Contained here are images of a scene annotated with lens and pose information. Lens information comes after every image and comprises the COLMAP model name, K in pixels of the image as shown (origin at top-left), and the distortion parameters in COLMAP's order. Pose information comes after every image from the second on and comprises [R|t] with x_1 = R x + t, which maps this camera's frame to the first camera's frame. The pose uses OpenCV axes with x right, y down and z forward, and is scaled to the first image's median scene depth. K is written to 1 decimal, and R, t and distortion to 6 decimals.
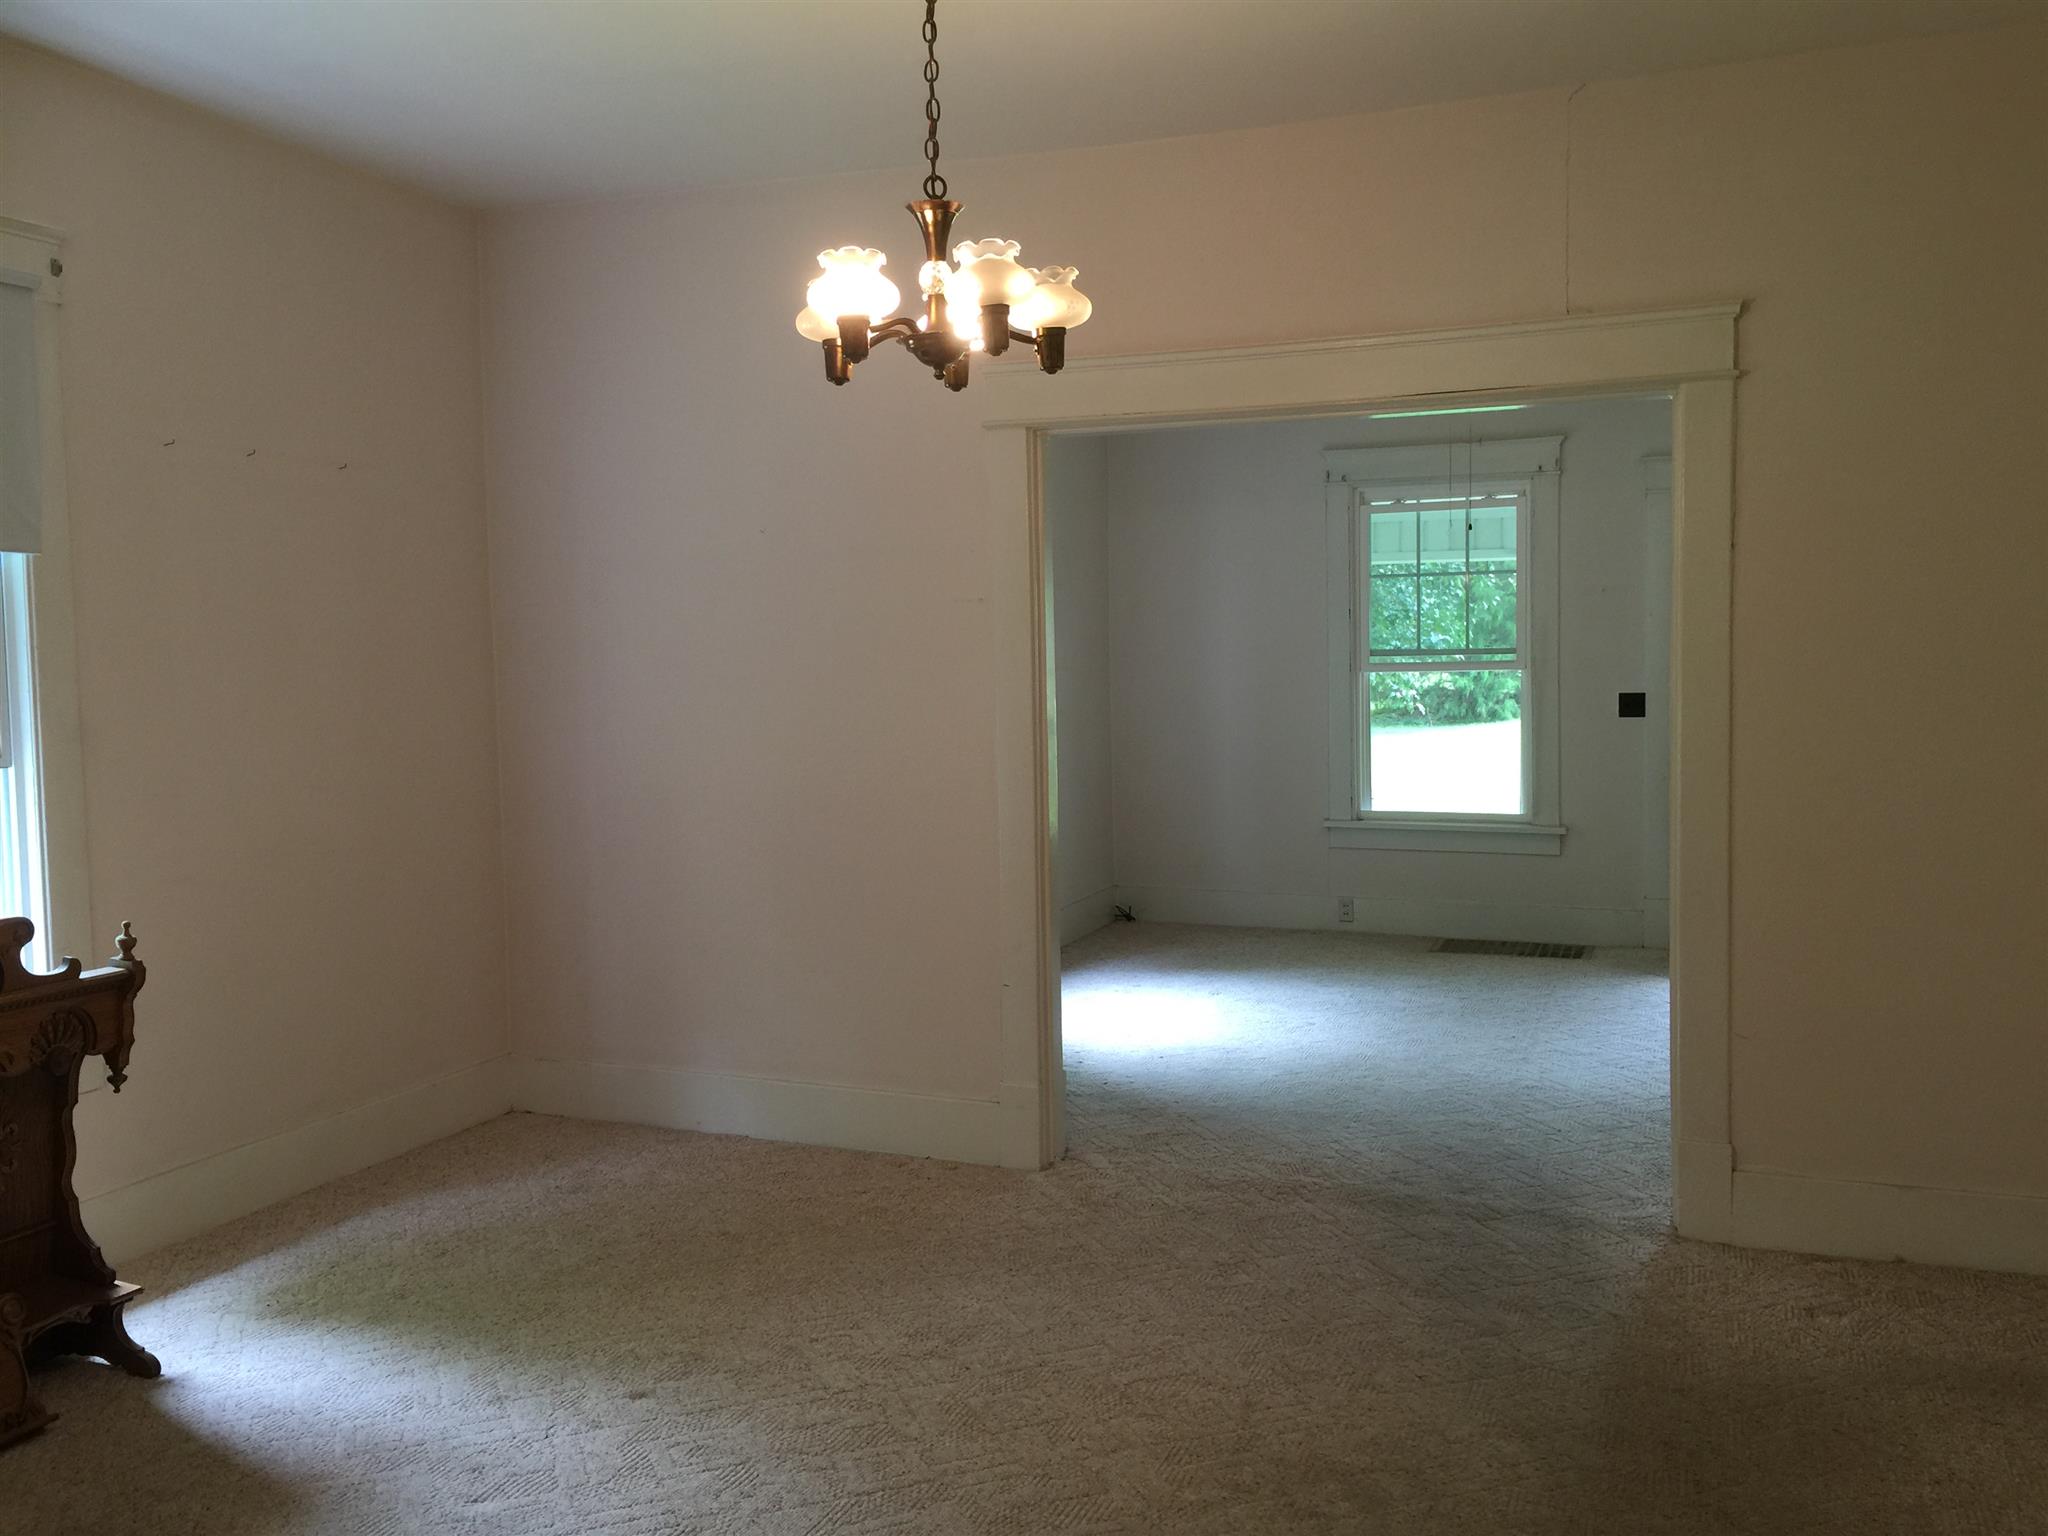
lens RADIAL K [[1754.3, 0, 1017.2], [0, 1754.3, 760.0], [0, 0, 1]] dist [0.094945, -0.156792]
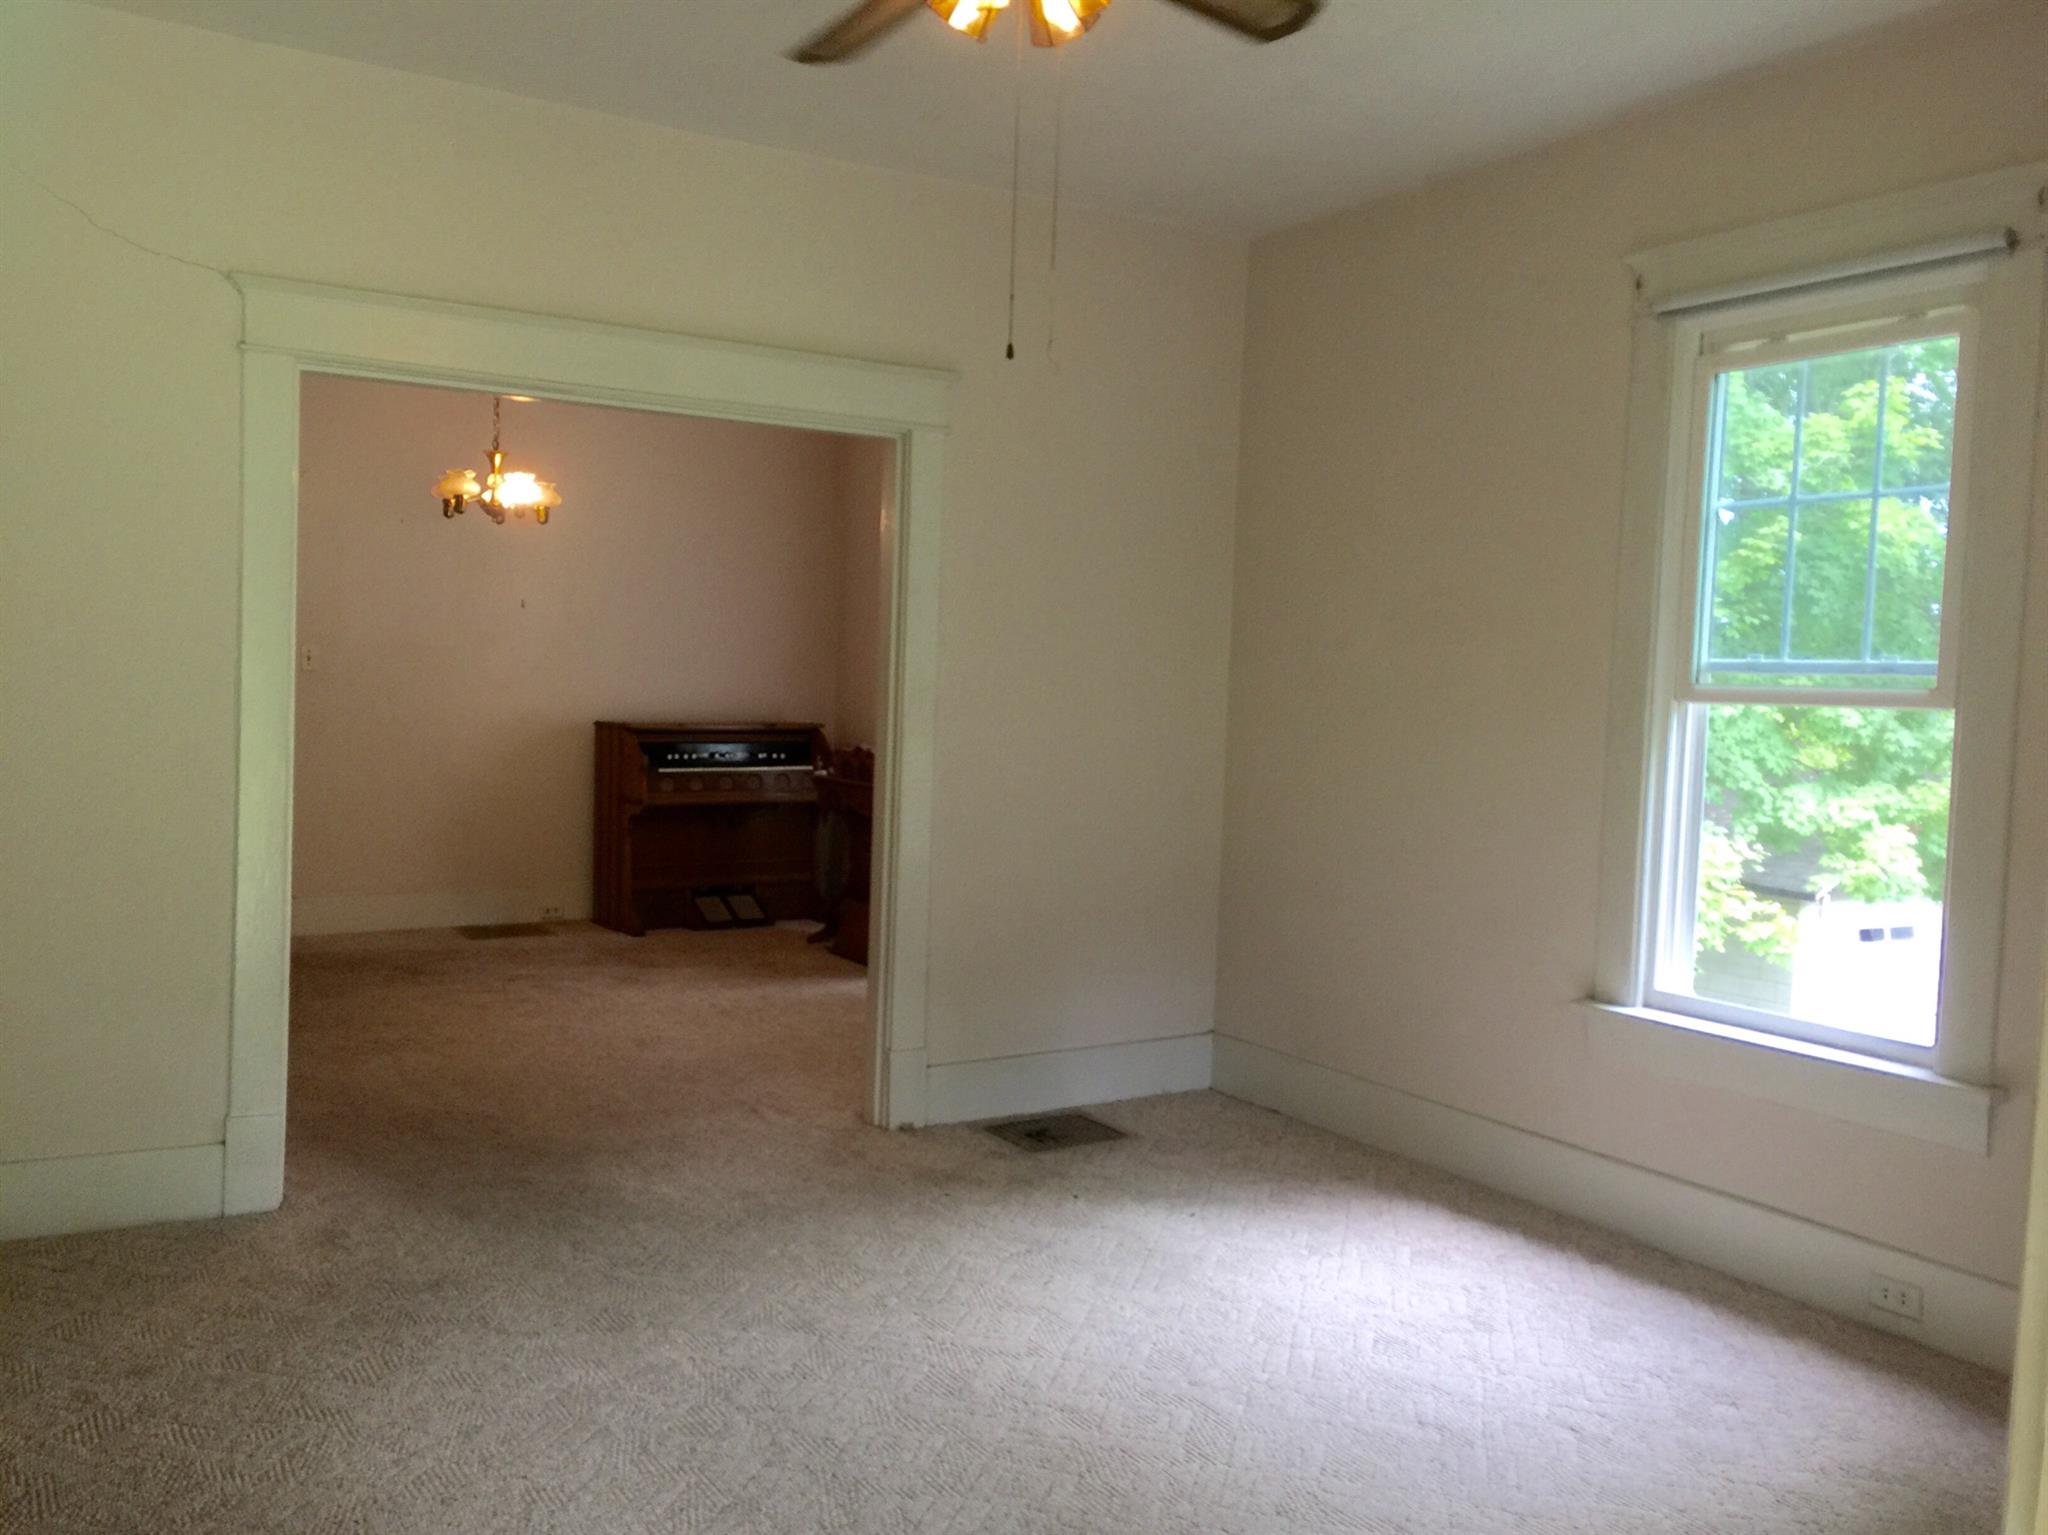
lens RADIAL K [[1754.3, 0, 1017.2], [0, 1754.3, 759.5], [0, 0, 1]] dist [0.094945, -0.156792]
pose [[-0.605942, 0.030013, -0.794942, 0.453375], [-0.079264, 0.992037, 0.097873, -0.053678], [0.791550, 0.122316, -0.598738, 0.954997]]
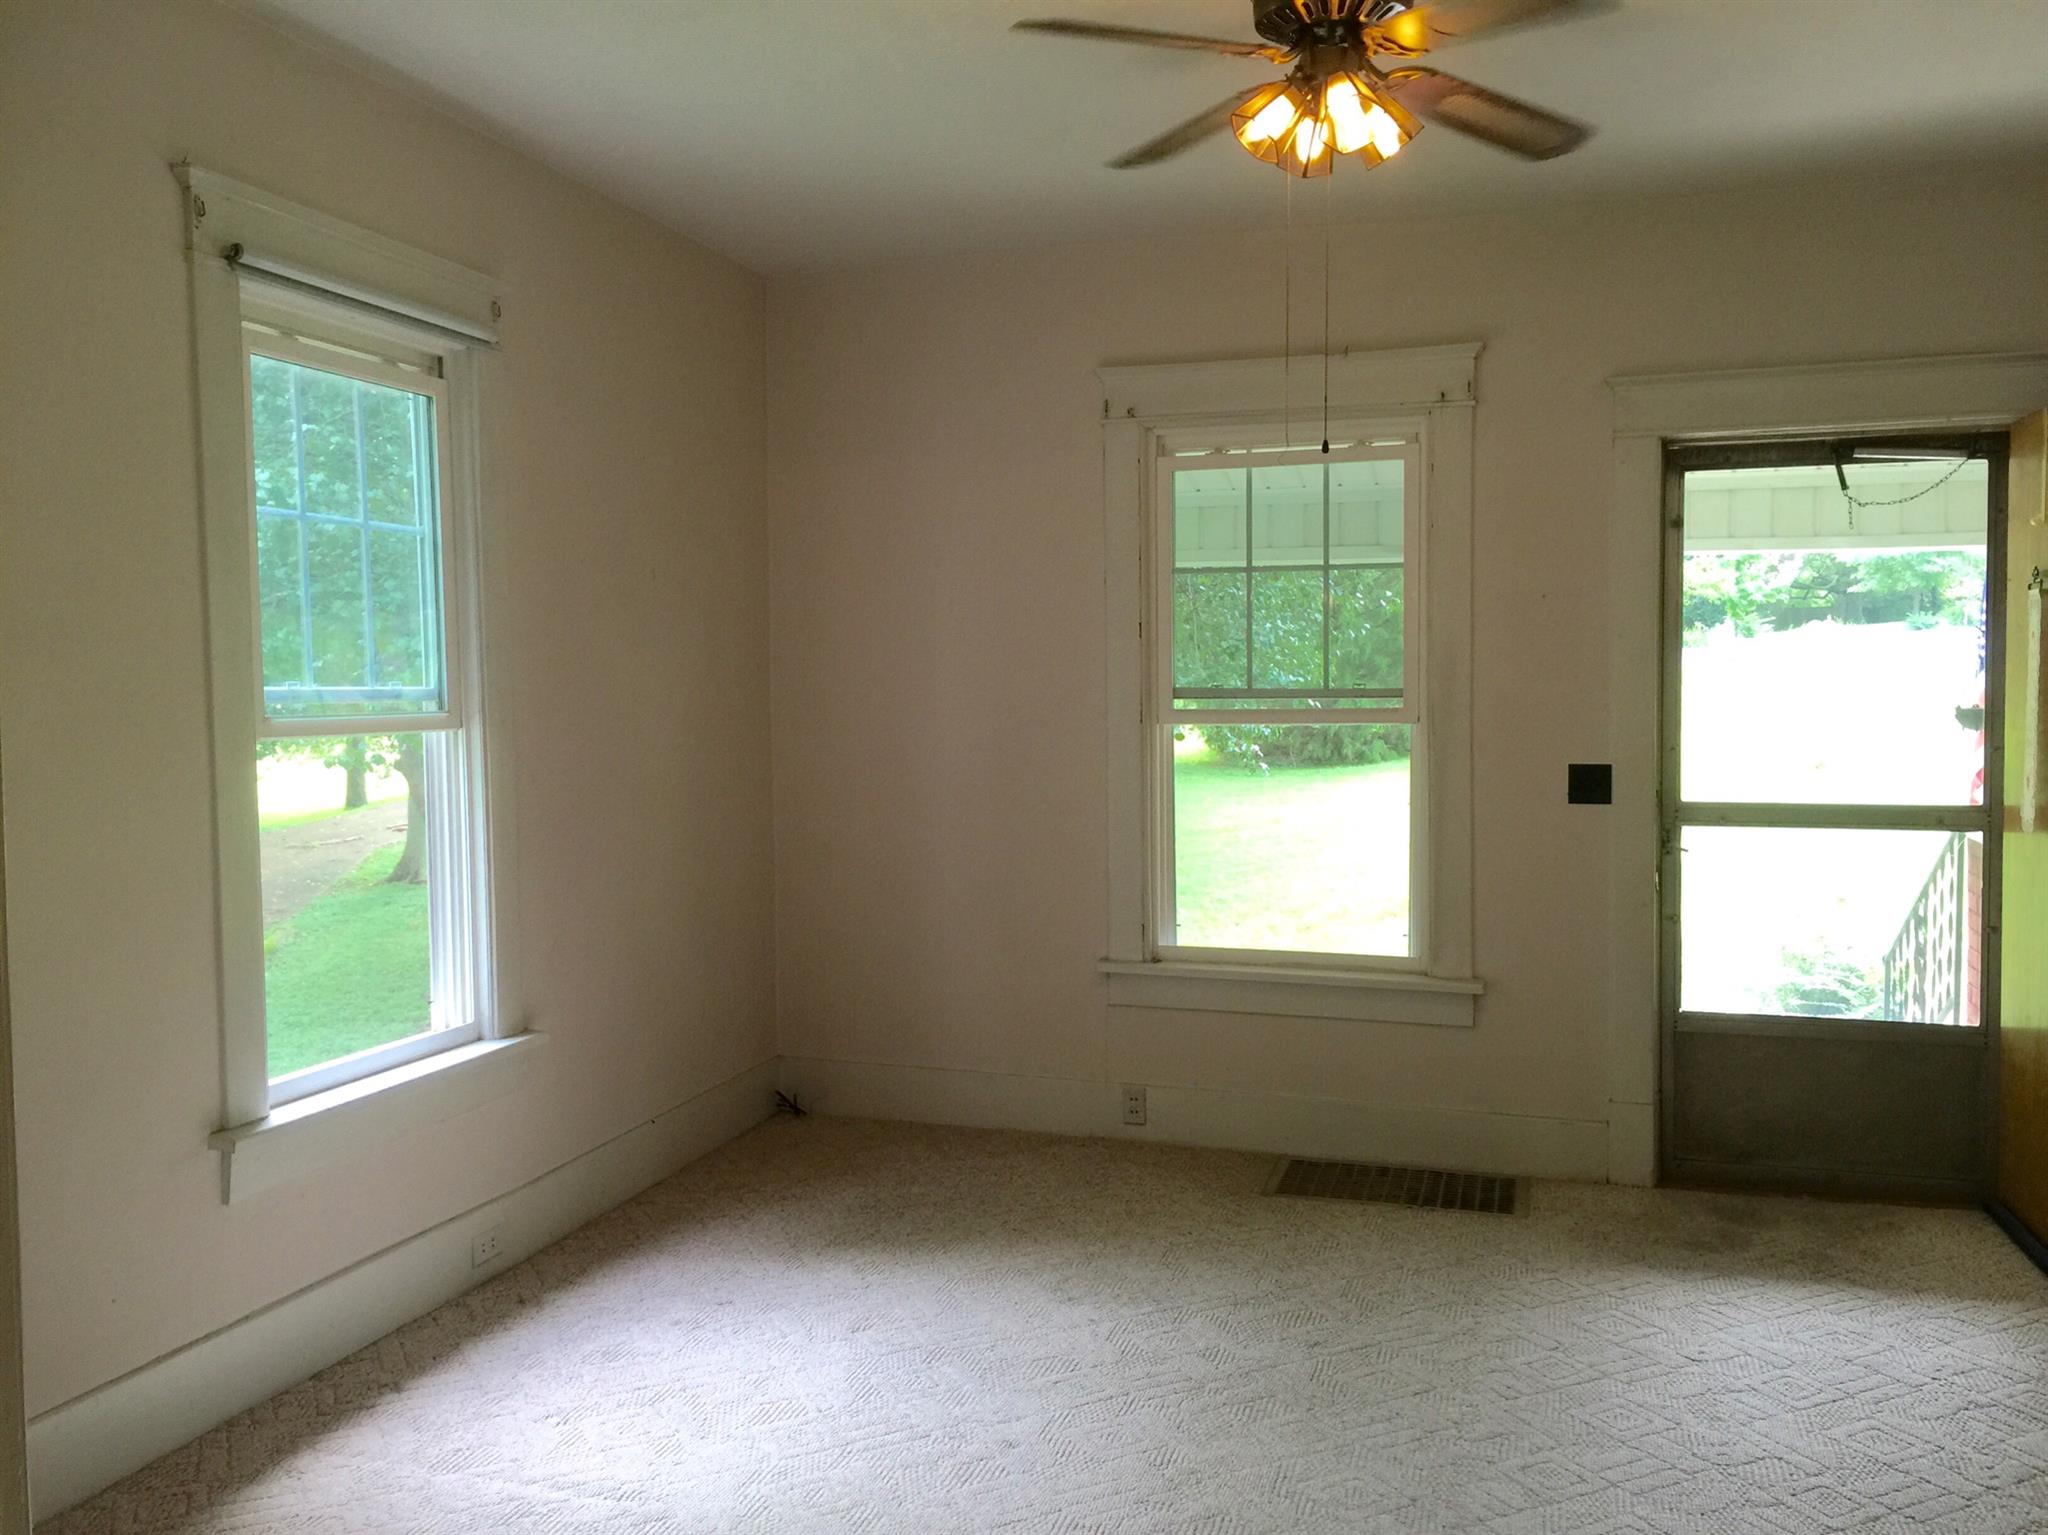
lens RADIAL K [[1754.3, 0, 1017.2], [0, 1754.3, 759.5], [0, 0, 1]] dist [0.094945, -0.156792]
pose [[0.997422, 0.007080, 0.071413, 0.101969], [-0.005810, 0.999822, -0.017978, -0.026168], [-0.071527, 0.017516, 0.997285, 0.387411]]
